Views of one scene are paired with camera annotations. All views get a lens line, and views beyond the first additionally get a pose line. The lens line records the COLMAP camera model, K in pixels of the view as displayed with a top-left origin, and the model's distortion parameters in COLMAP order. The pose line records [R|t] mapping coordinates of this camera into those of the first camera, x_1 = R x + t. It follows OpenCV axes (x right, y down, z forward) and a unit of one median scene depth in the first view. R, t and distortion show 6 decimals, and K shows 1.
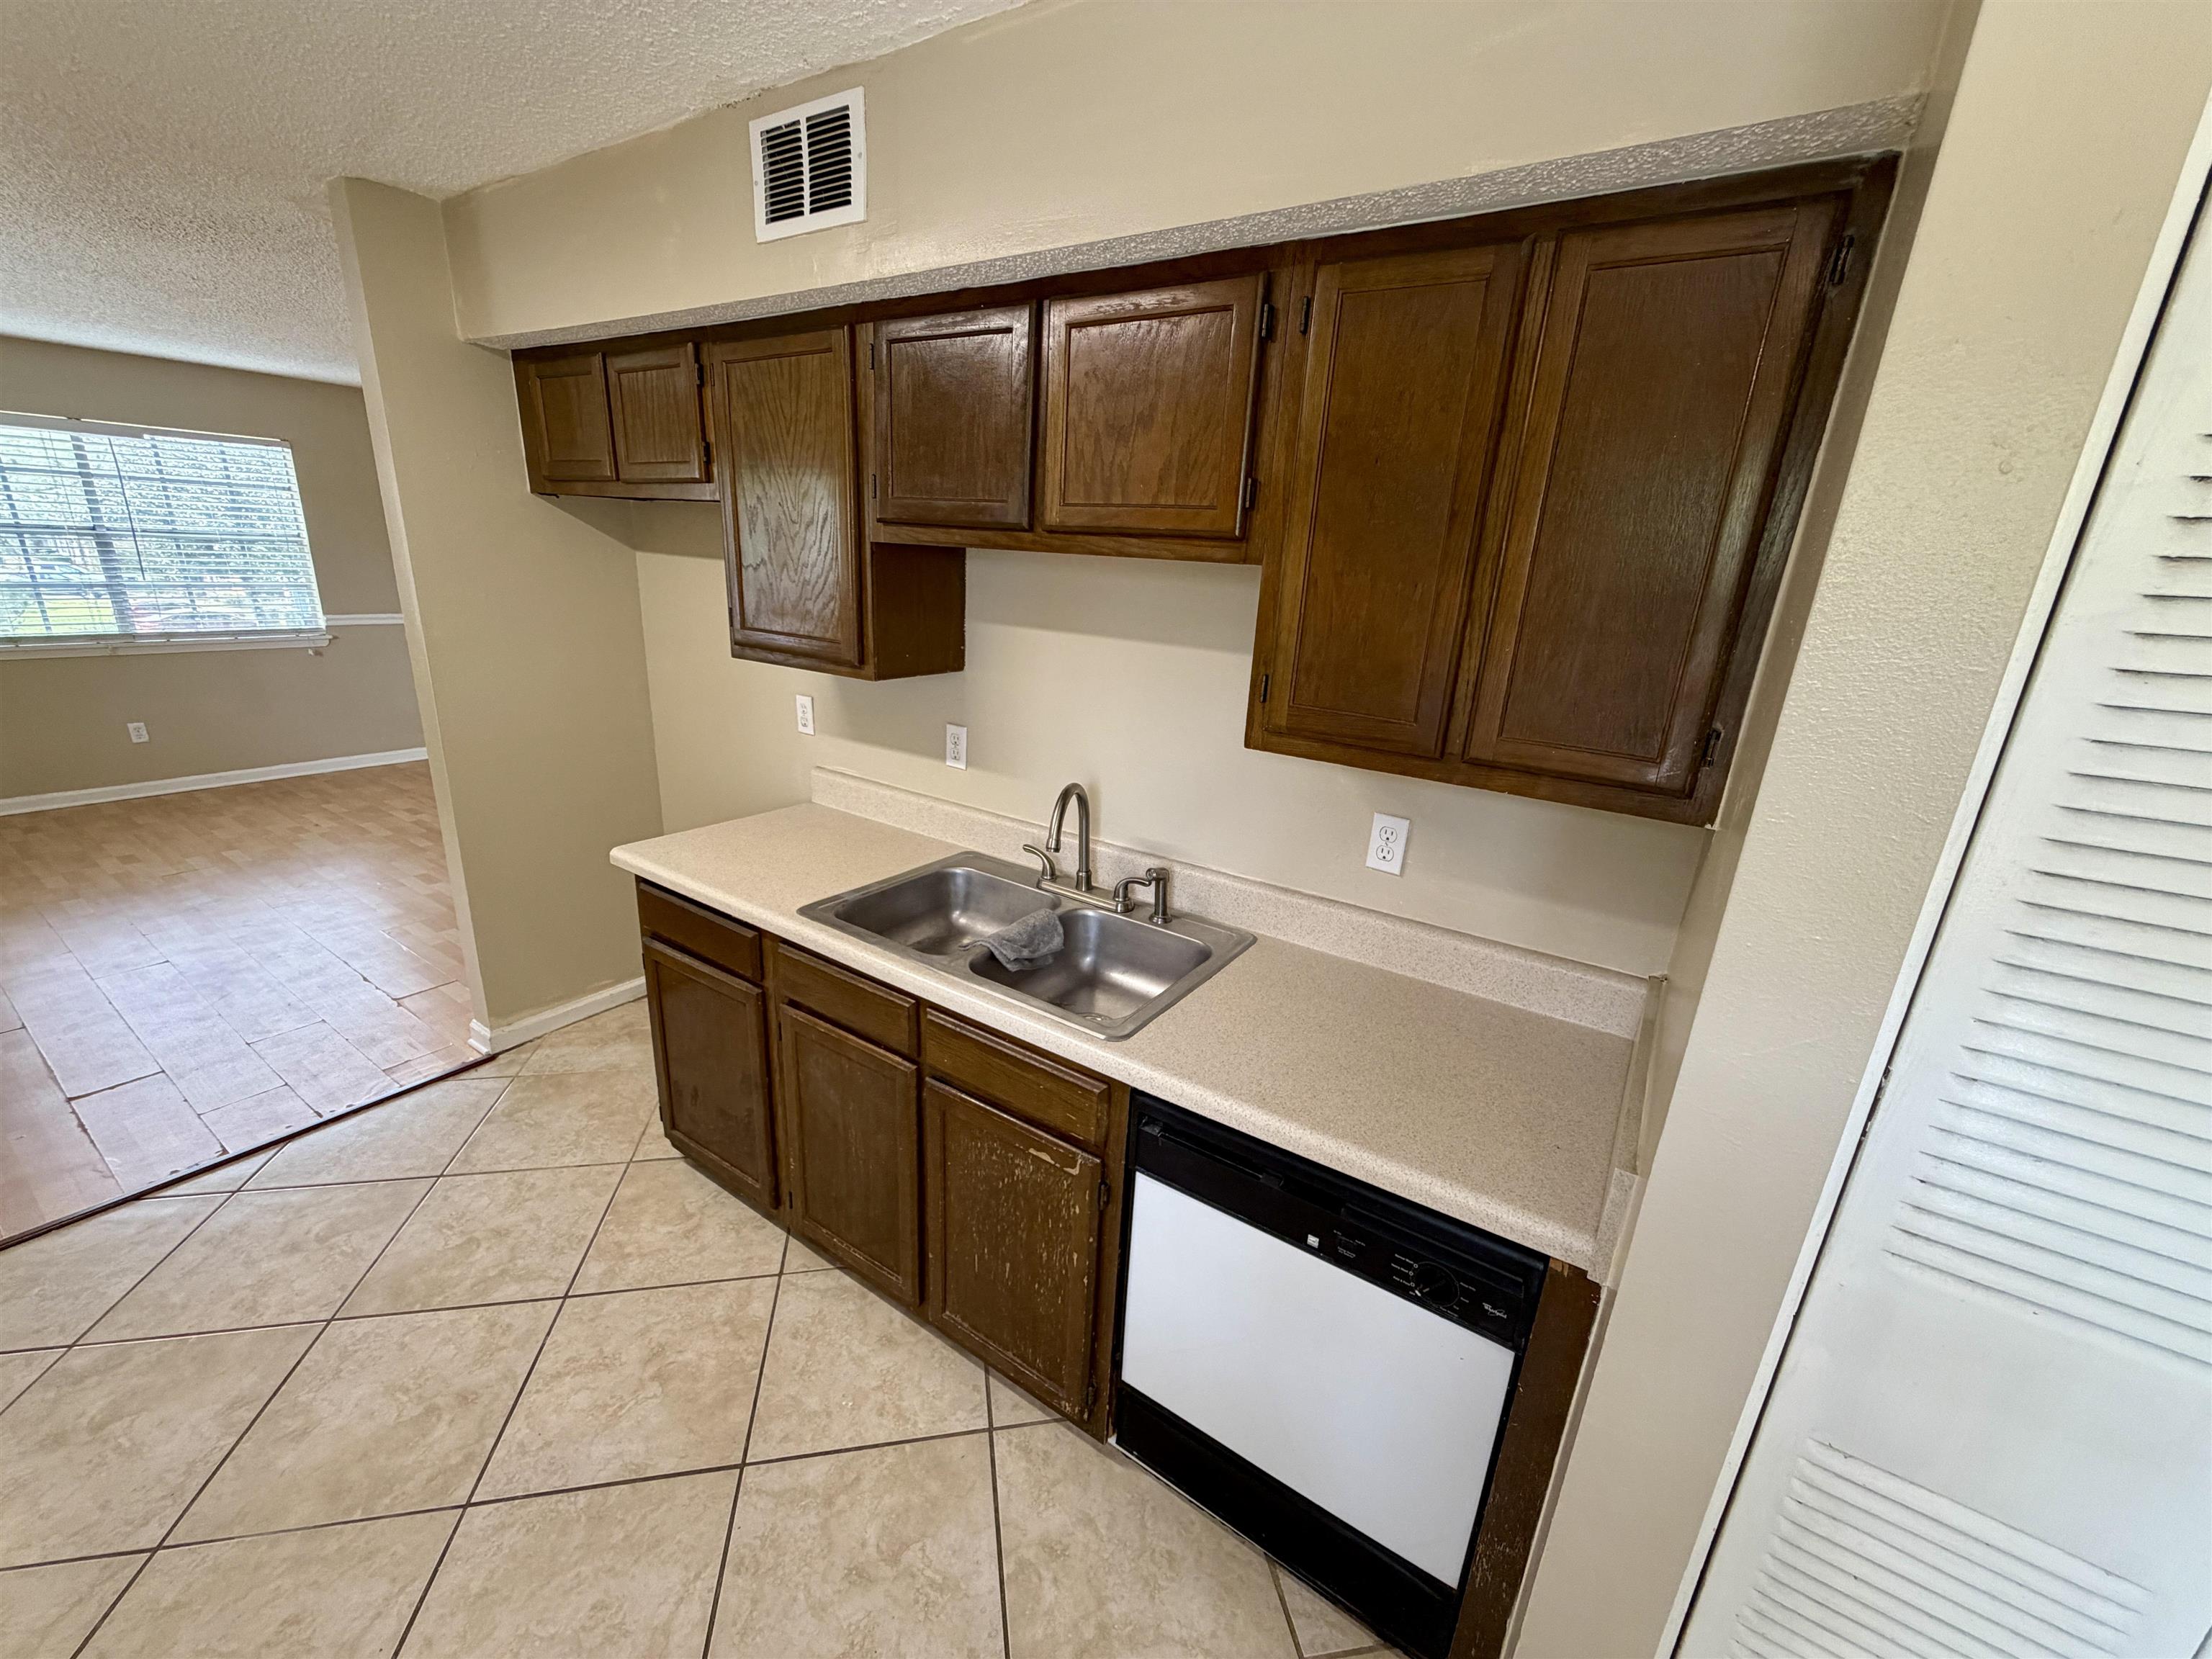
lens RADIAL K [[880.5, 0, 1103.3], [0, 880.5, 830.2], [0, 0, 1]] dist [0.001264, -0.000293]
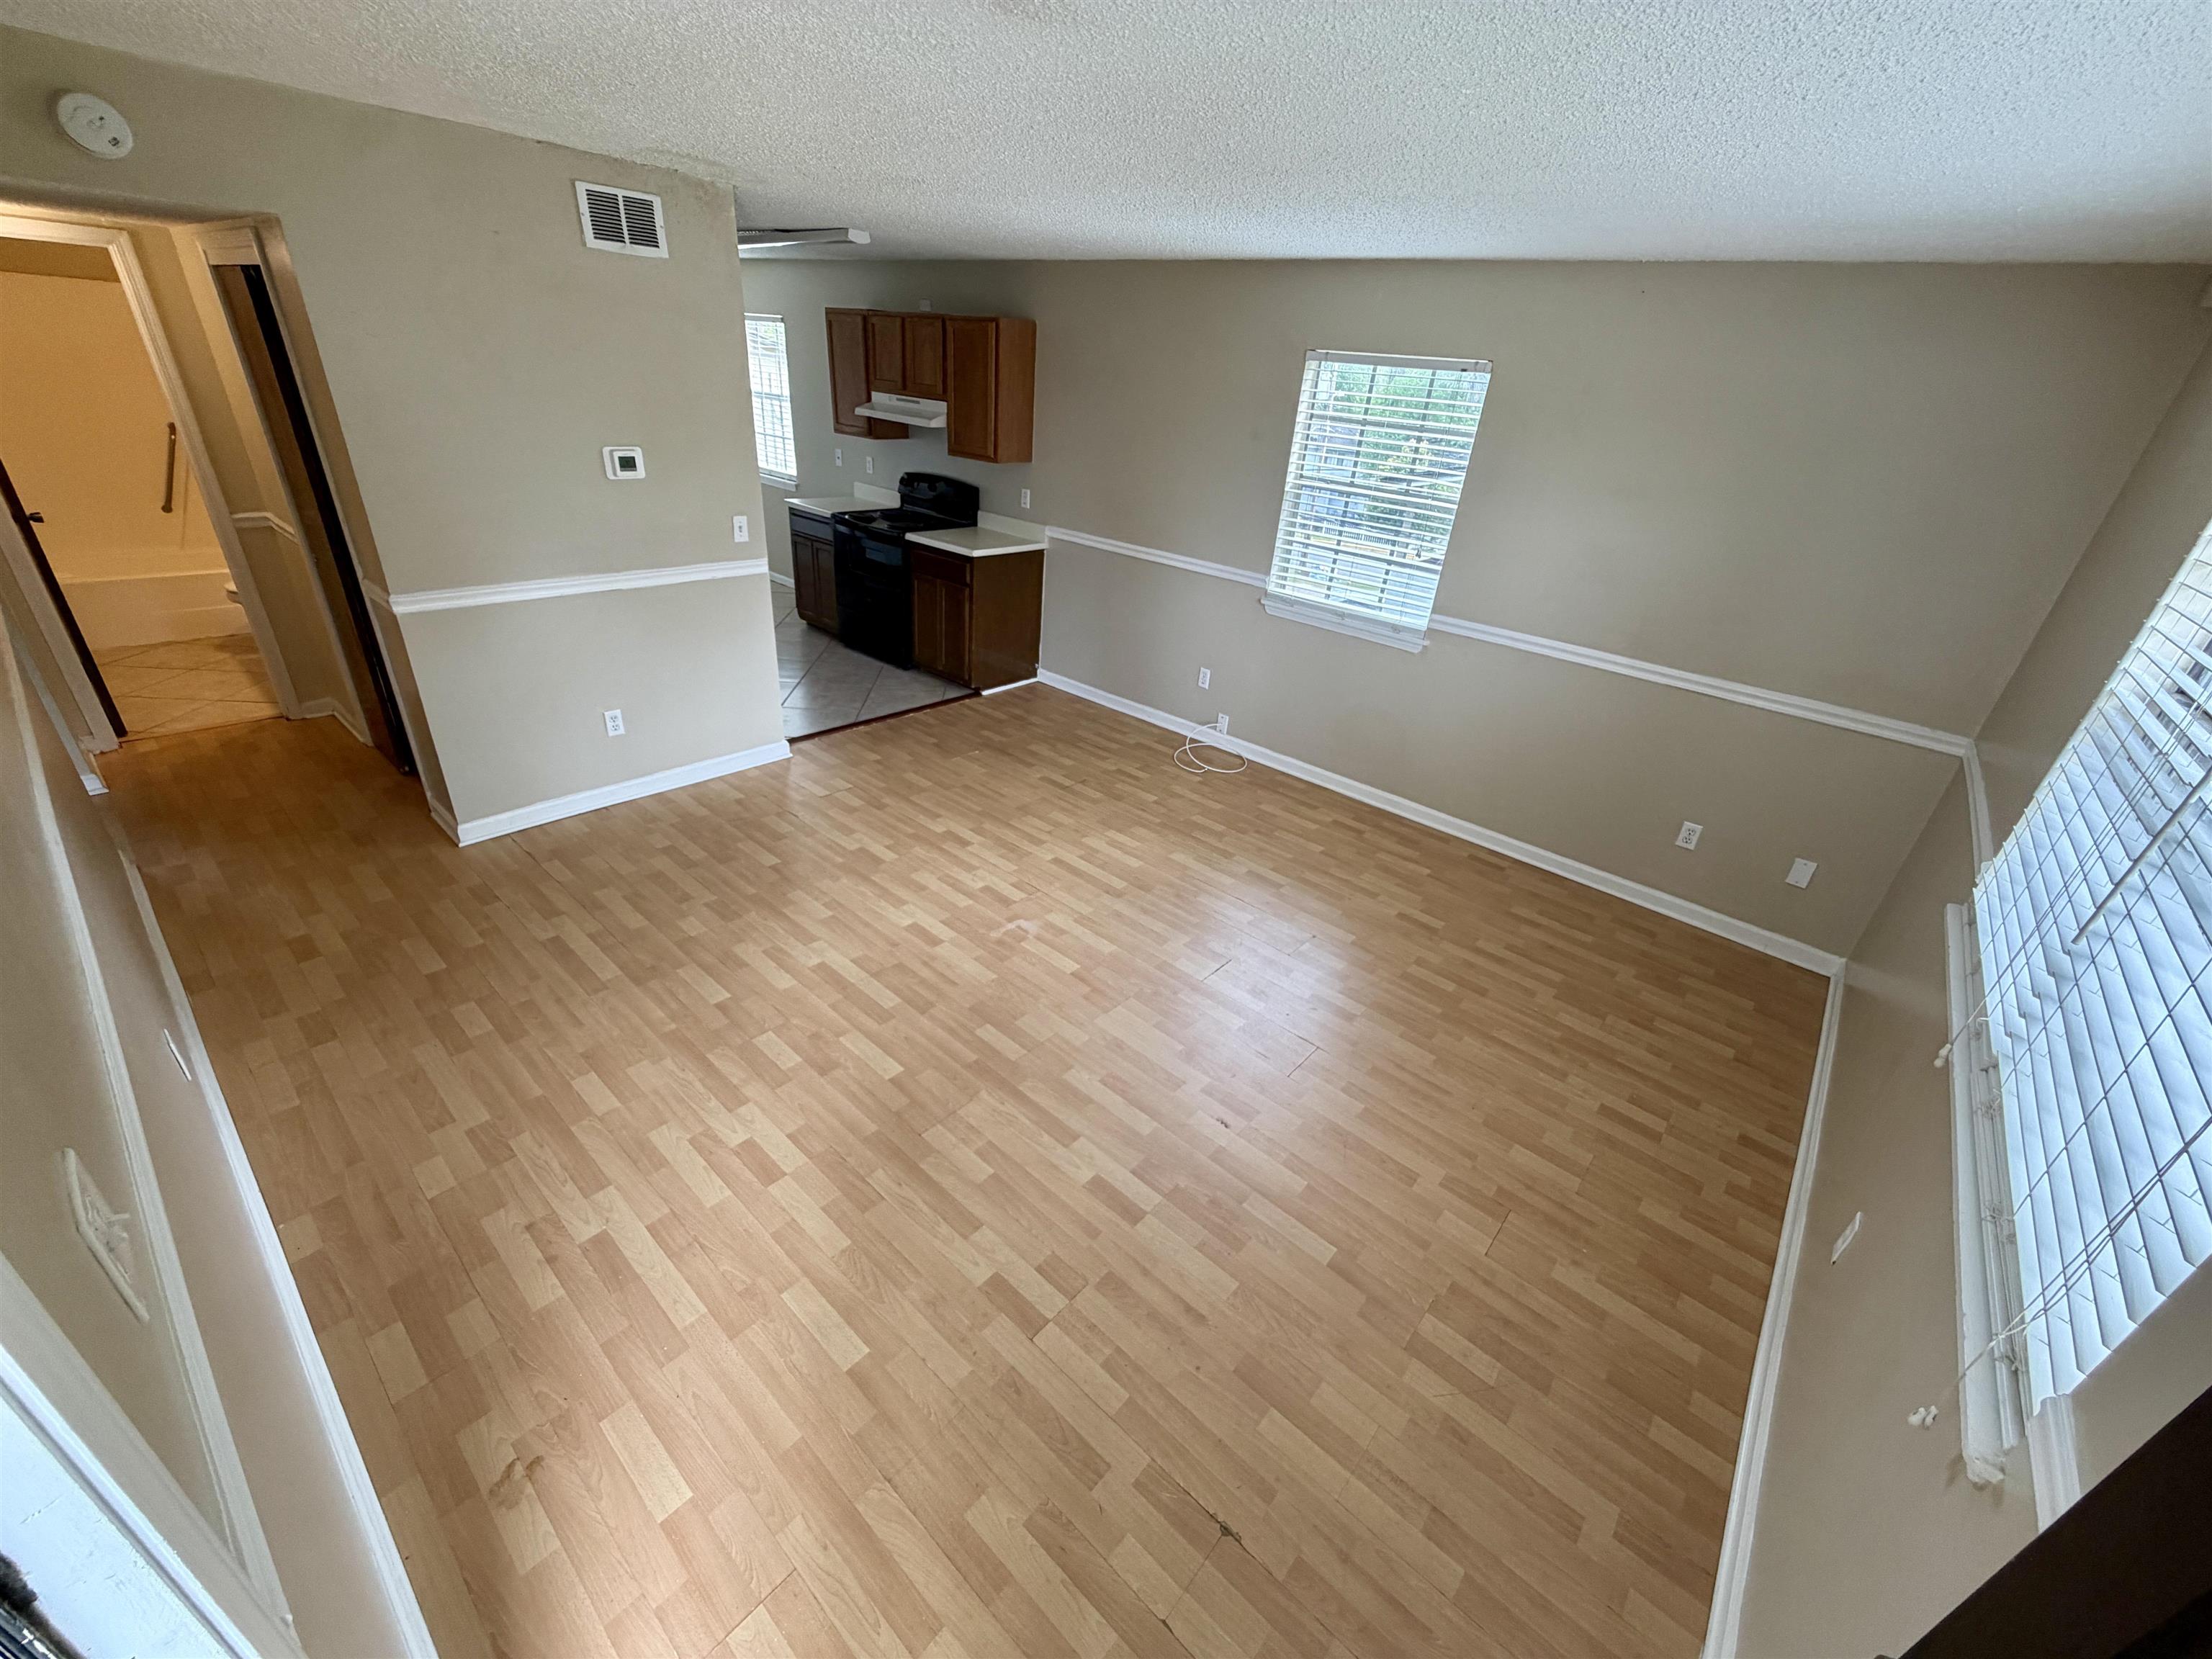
lens RADIAL K [[880.5, 0, 1103.3], [0, 880.5, 830.2], [0, 0, 1]] dist [0.001264, -0.000293]
pose [[-0.983081, -0.176224, 0.049978, -1.668852], [-0.089825, 0.701578, 0.706908, -1.011233], [-0.159637, 0.690459, -0.705537, 2.580245]]
